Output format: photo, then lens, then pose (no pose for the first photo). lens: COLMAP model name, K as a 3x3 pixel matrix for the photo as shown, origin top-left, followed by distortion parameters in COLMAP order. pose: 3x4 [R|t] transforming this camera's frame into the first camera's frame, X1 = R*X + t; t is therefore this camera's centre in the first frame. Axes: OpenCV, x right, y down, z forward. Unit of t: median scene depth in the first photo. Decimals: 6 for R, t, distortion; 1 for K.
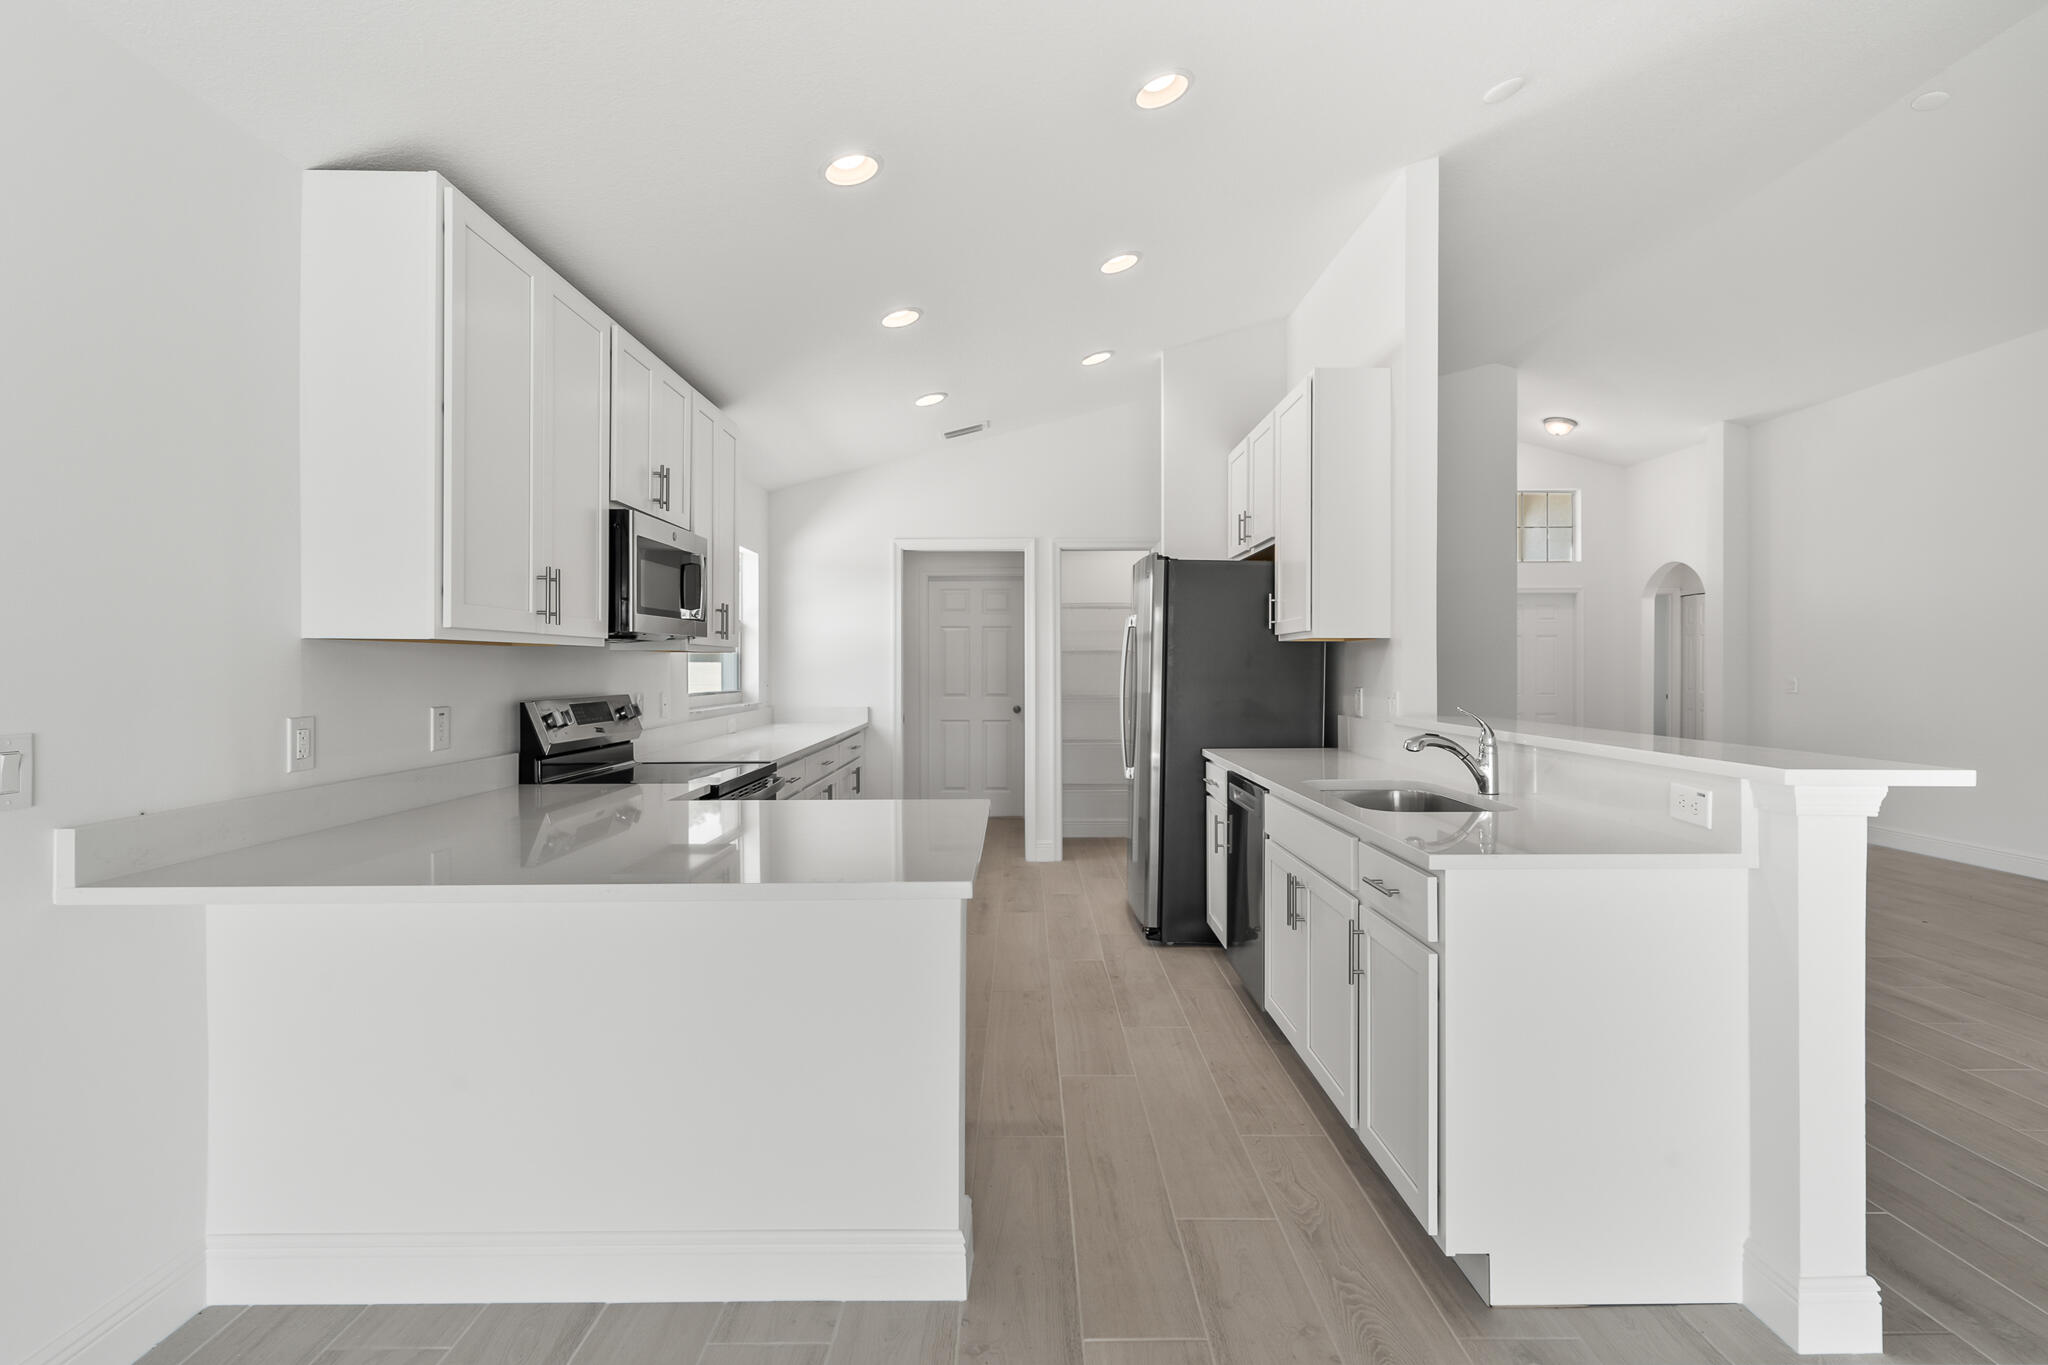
lens RADIAL K [[970.4, 0, 1034.0], [0, 970.4, 663.6], [0, 0, 1]] dist [0.000331, 0.000417]
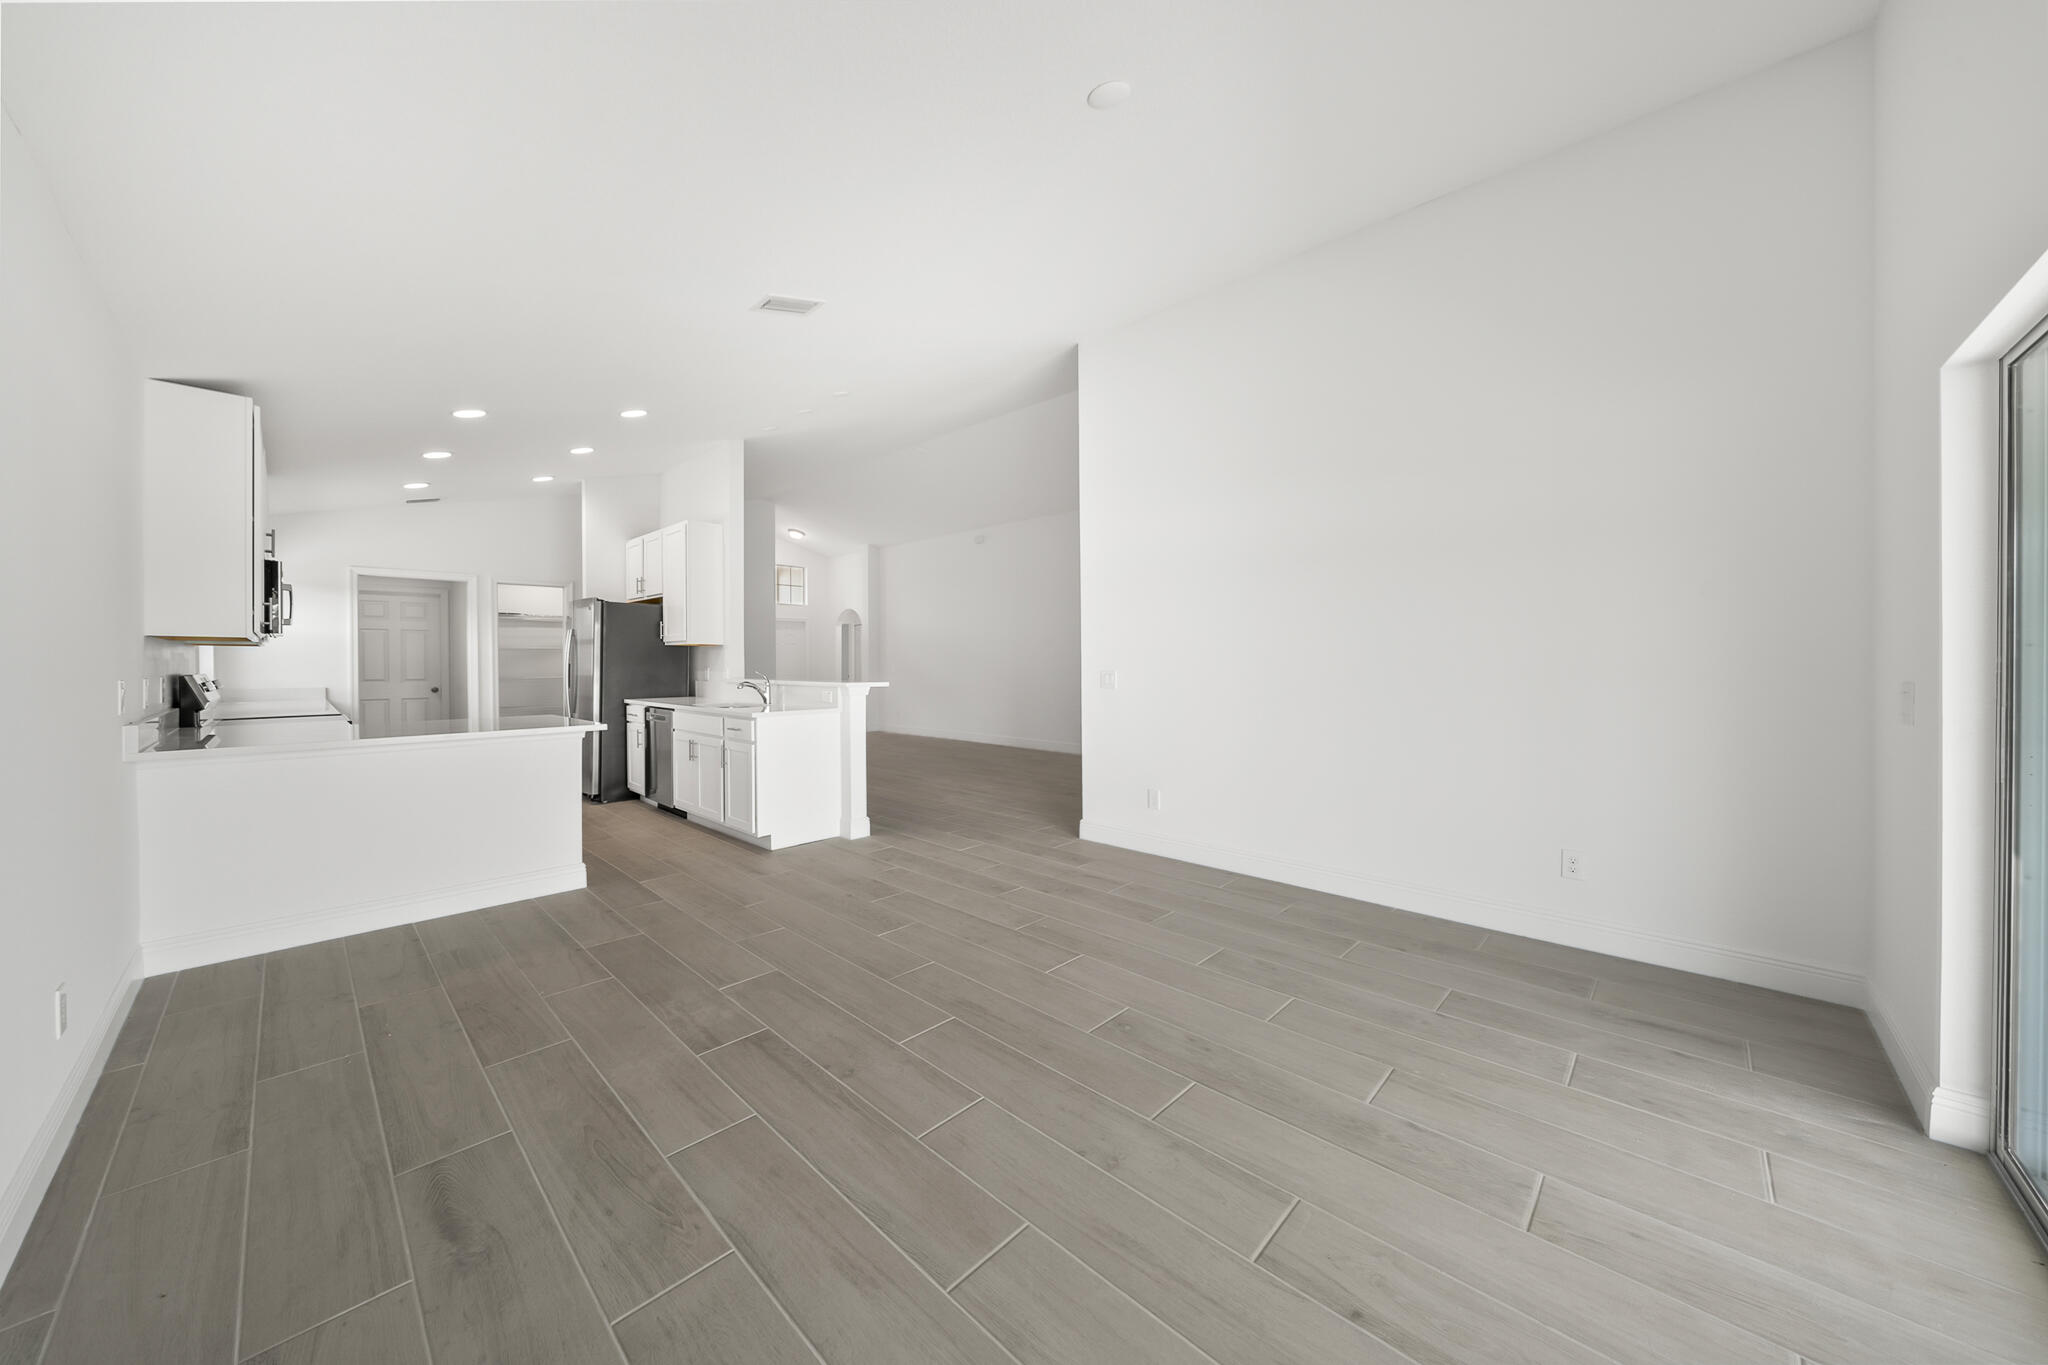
lens RADIAL K [[711.9, 0, 1033.3], [0, 711.9, 671.7], [0, 0, 1]] dist [-0.007642, 0.000271]
pose [[0.688863, -0.010592, 0.724814, -0.235617], [-0.000256, 0.999890, 0.014854, 0.008511], [-0.724891, -0.010418, 0.688784, -0.465091]]
